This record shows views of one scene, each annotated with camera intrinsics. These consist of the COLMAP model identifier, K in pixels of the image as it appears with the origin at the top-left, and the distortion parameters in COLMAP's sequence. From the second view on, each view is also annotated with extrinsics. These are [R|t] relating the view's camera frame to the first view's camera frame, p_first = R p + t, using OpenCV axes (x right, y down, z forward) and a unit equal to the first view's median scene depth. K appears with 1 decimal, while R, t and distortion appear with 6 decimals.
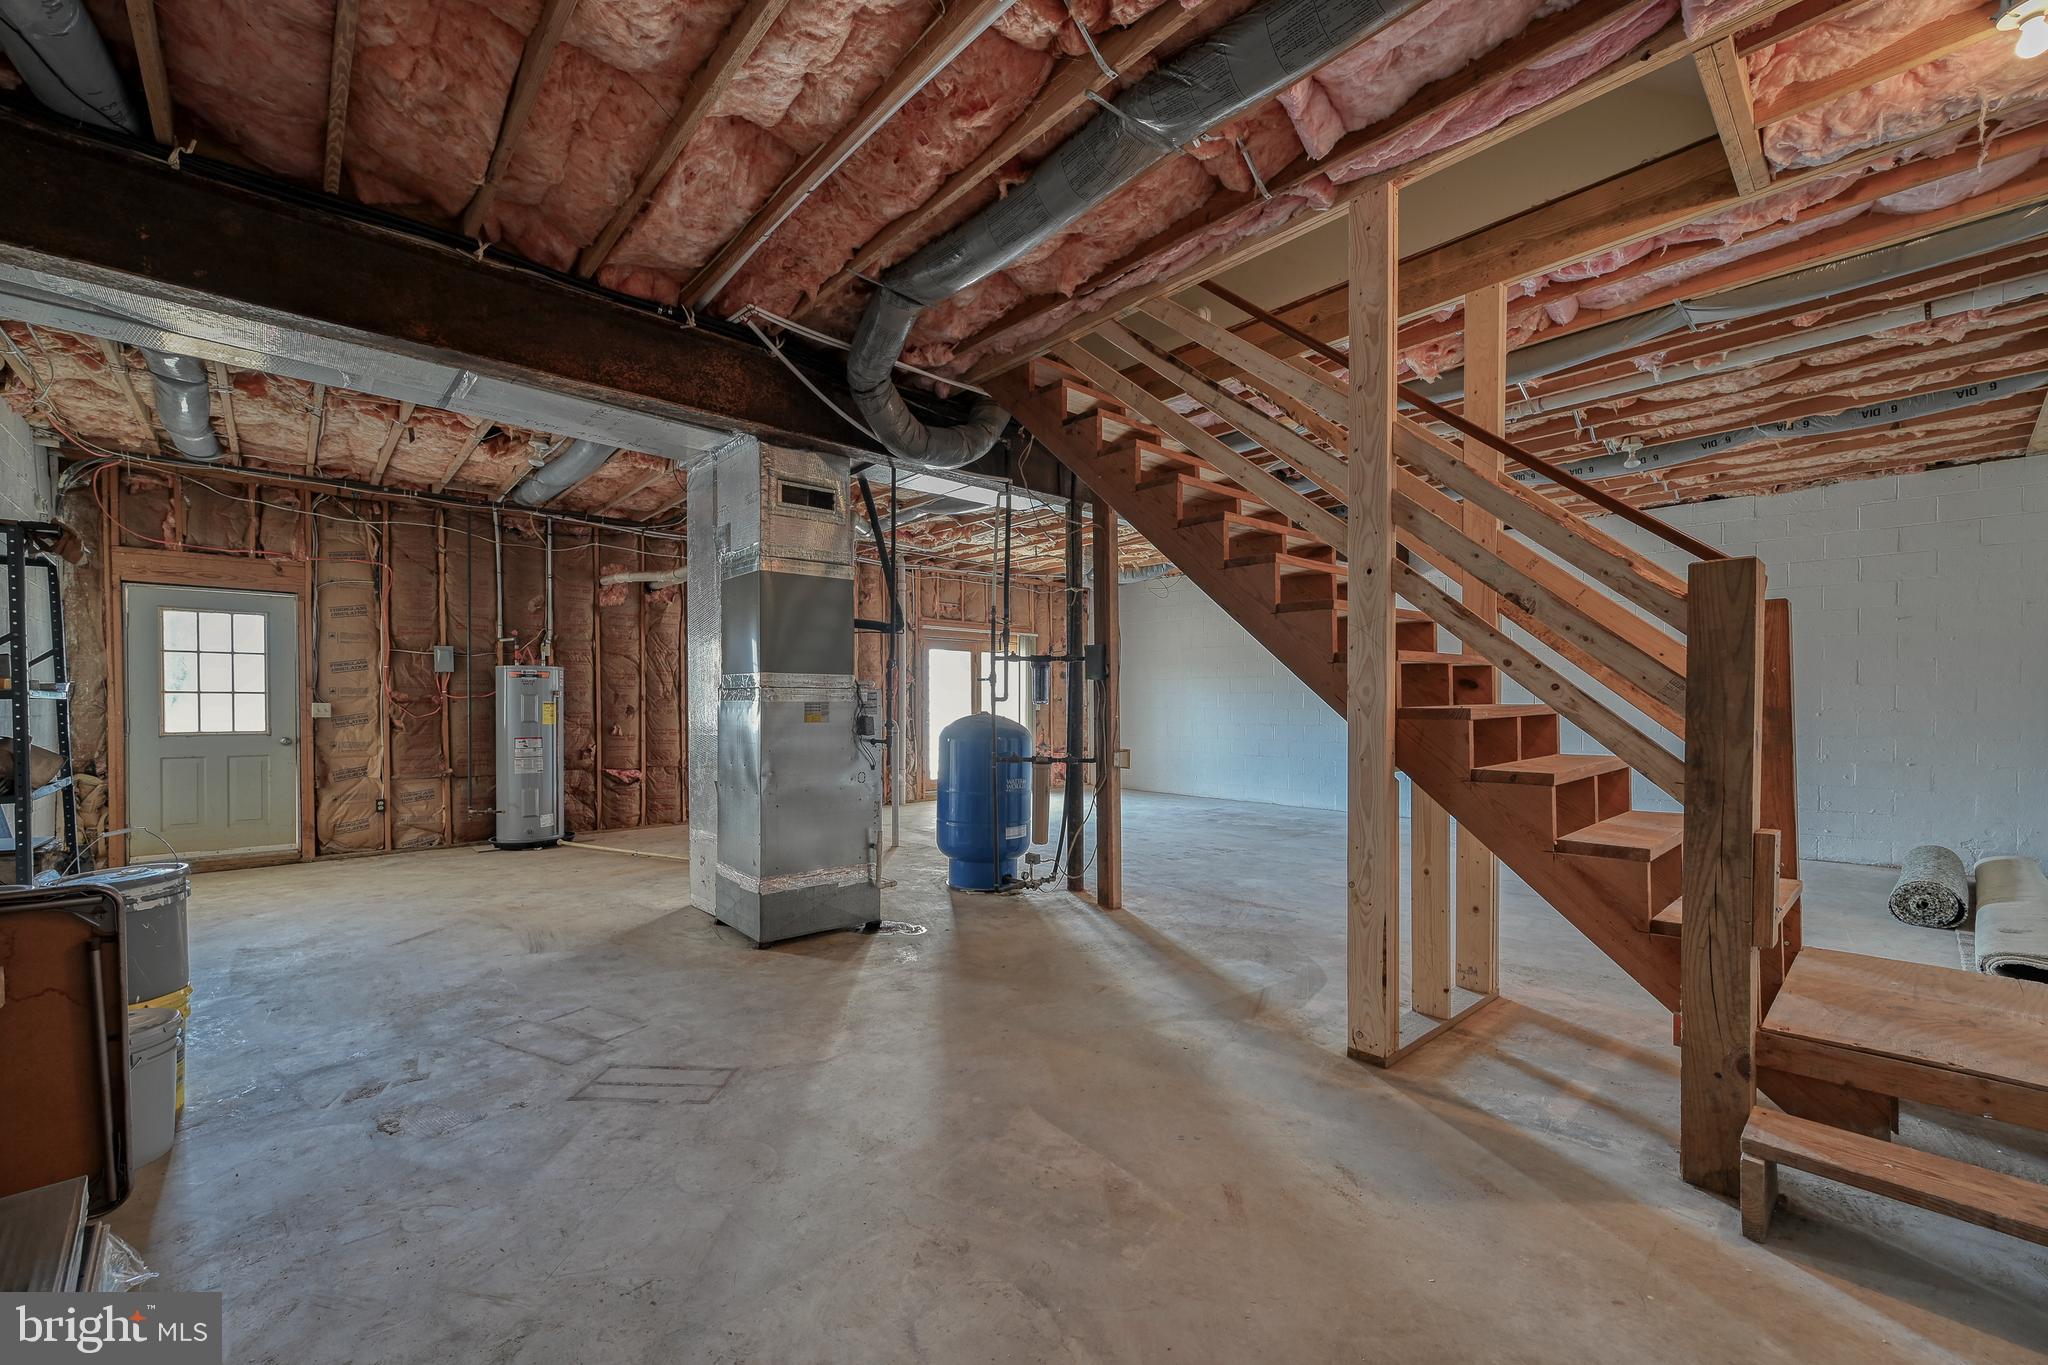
lens RADIAL K [[806.9, 0, 1024.3], [0, 806.9, 701.9], [0, 0, 1]] dist [-0.010876, -0.000207]
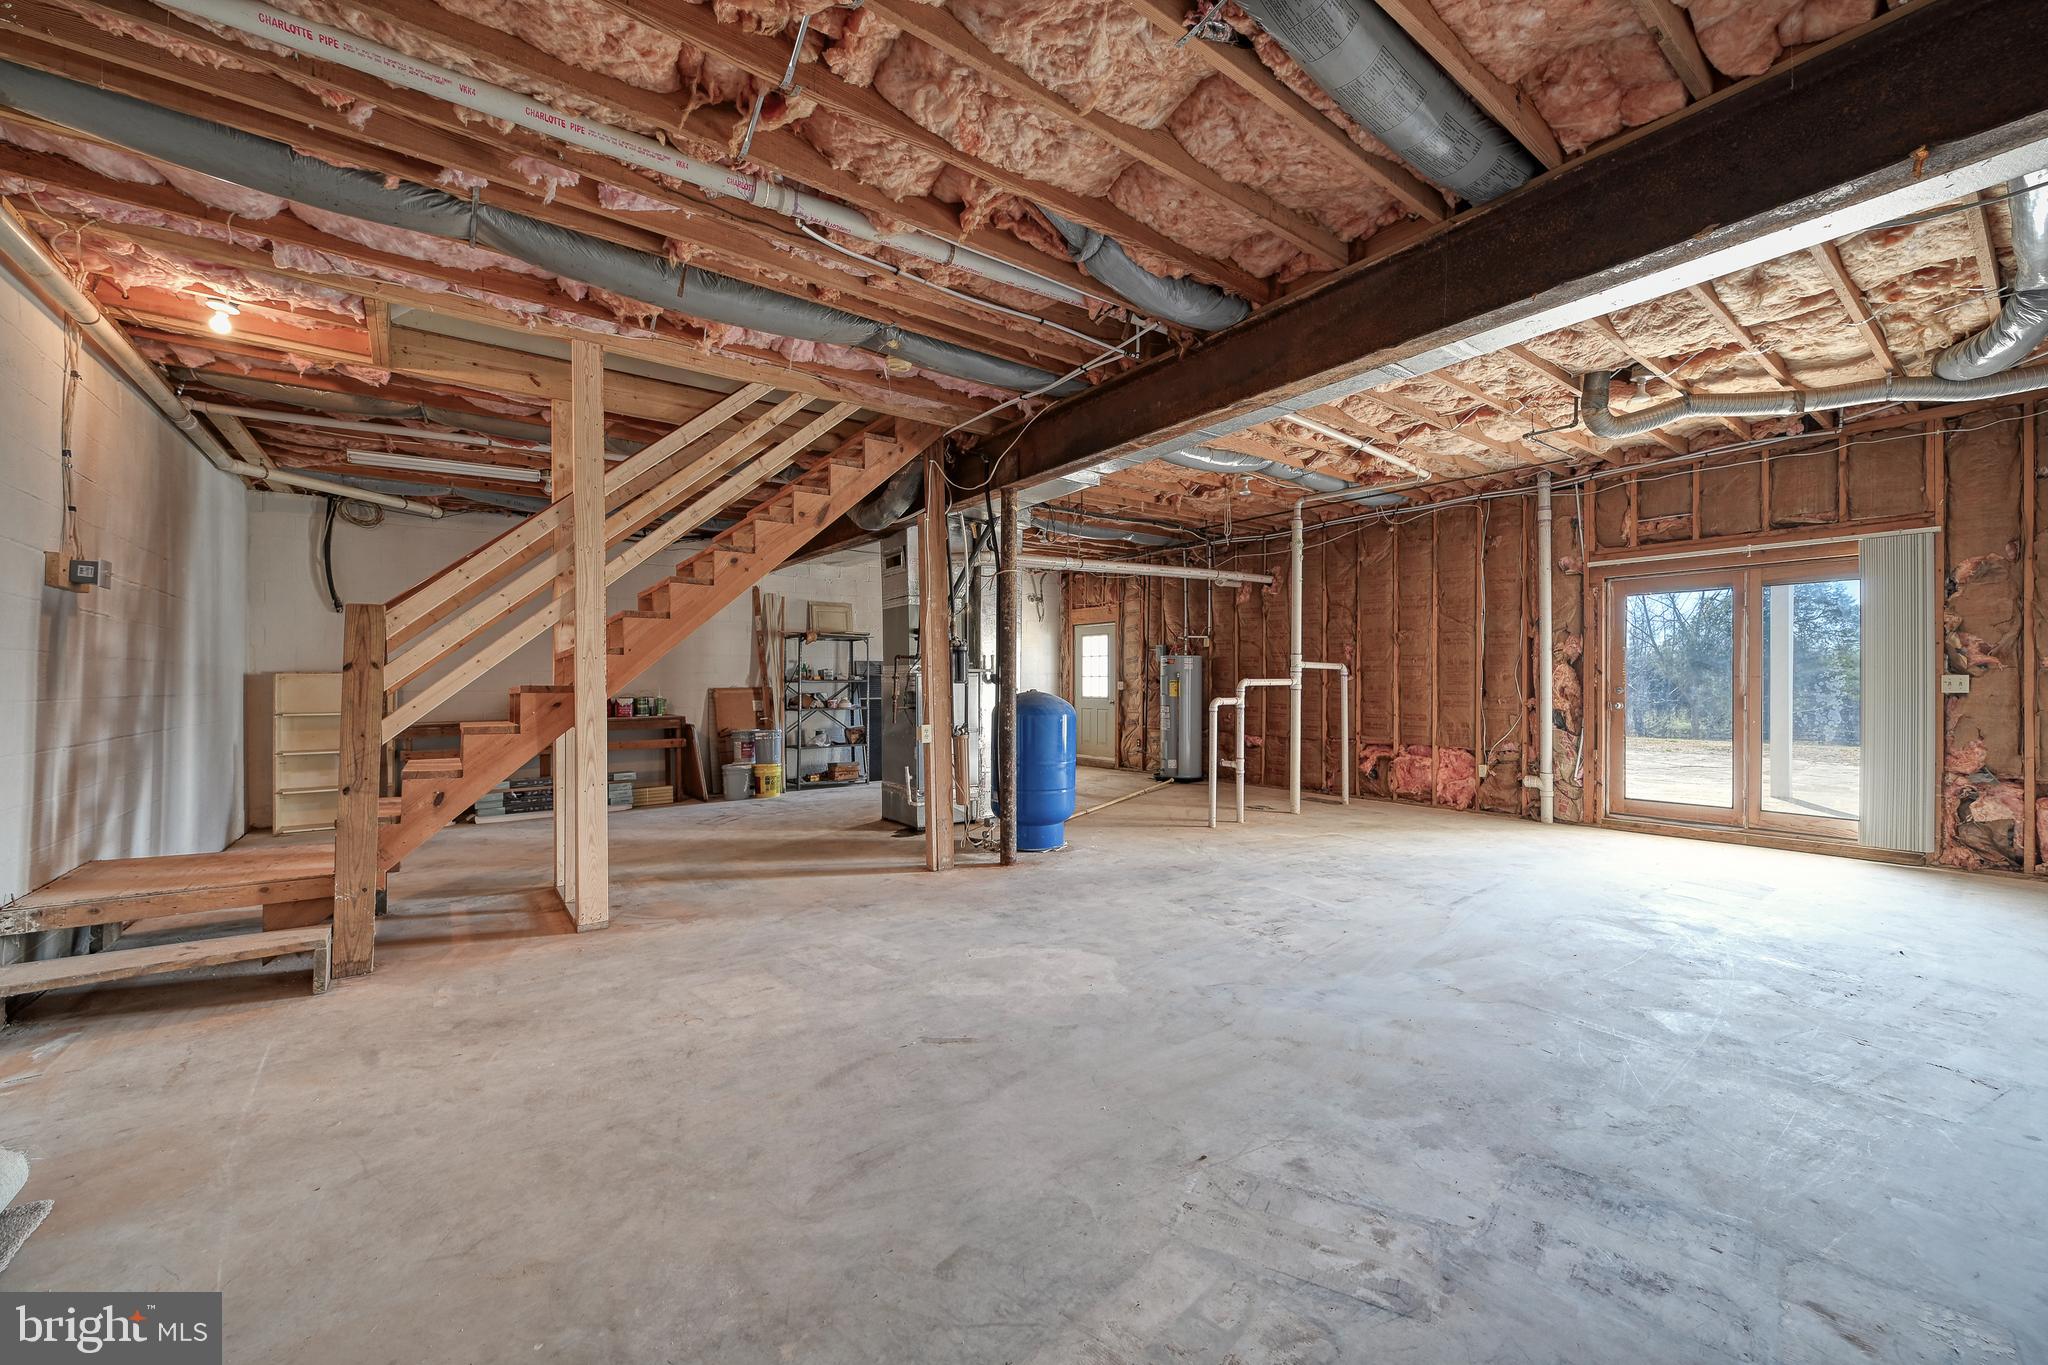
lens RADIAL K [[806.9, 0, 1024.3], [0, 806.9, 678.8], [0, 0, 1]] dist [-0.010876, -0.000207]
pose [[-0.090208, 0.003126, -0.995918, 0.941643], [0.002268, 0.999993, 0.002934, -0.010622], [0.995920, -0.001994, -0.090214, 0.967017]]
